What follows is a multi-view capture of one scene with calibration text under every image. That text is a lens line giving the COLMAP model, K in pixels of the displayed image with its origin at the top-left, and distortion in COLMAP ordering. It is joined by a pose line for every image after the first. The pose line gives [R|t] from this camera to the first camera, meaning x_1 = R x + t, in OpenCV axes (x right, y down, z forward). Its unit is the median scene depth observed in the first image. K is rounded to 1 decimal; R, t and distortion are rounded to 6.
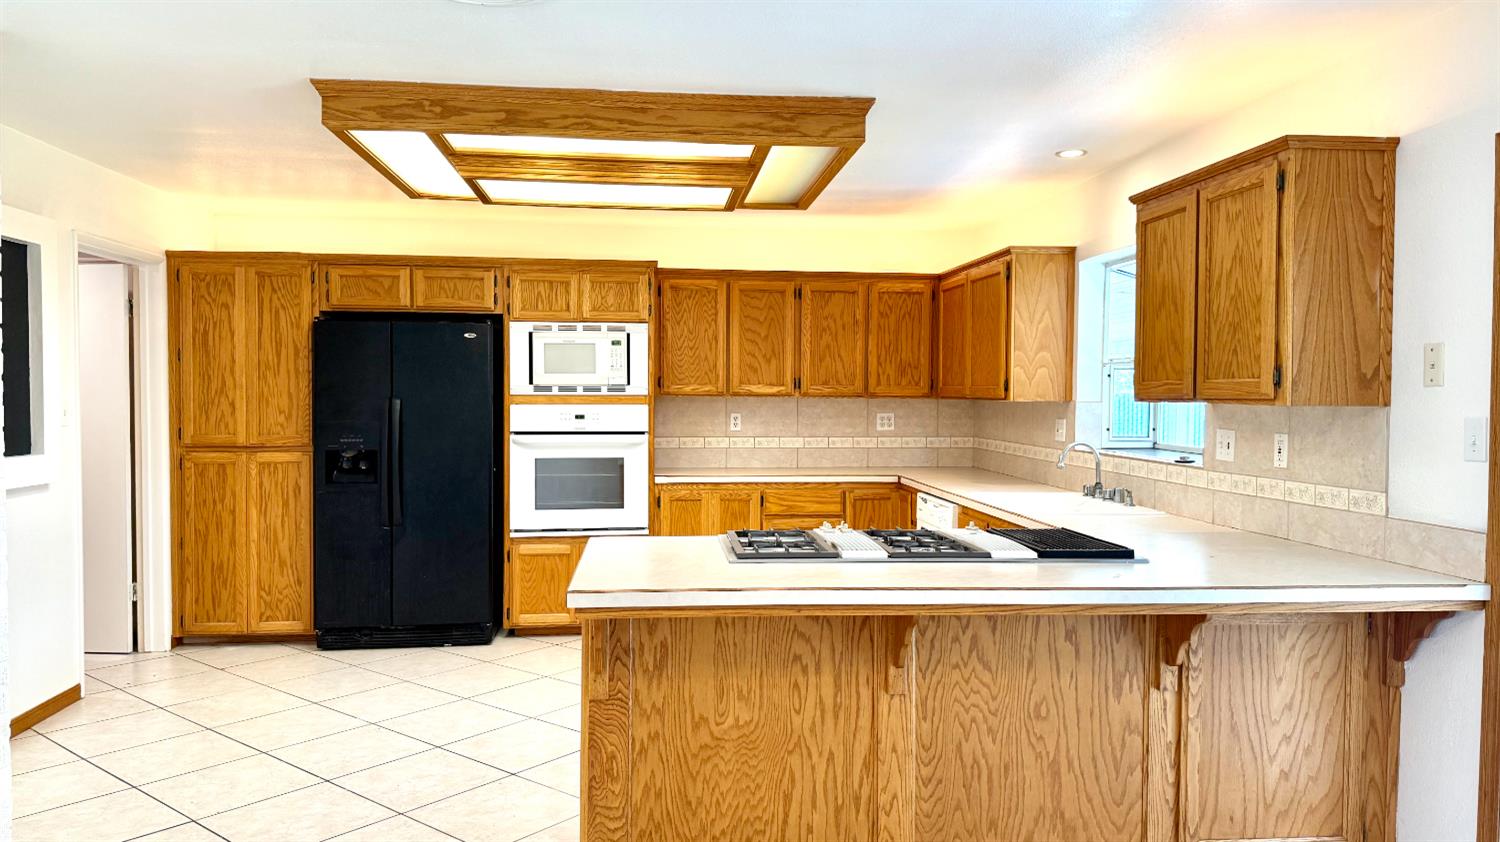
lens RADIAL K [[1051.9, 0, 750.0], [0, 1051.9, 421.0], [0, 0, 1]] dist [0.147415, -0.233417]
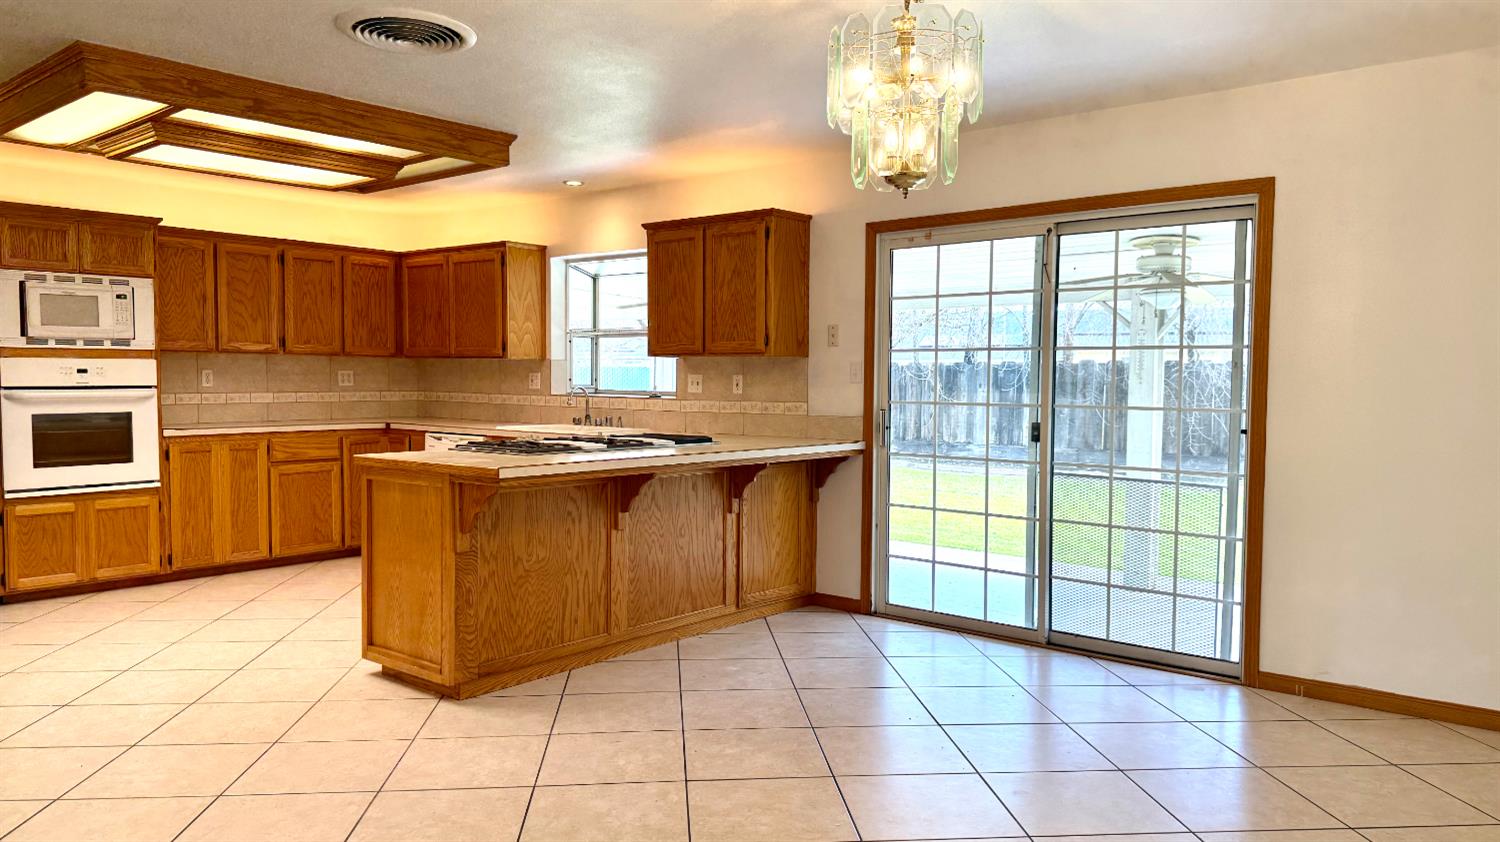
lens RADIAL K [[1051.9, 0, 750.0], [0, 1051.9, 421.0], [0, 0, 1]] dist [0.147415, -0.233417]
pose [[0.720074, -0.030425, 0.693230, -0.606438], [0.015462, 0.999494, 0.027806, 0.036115], [-0.693725, -0.009303, 0.720180, -0.214619]]
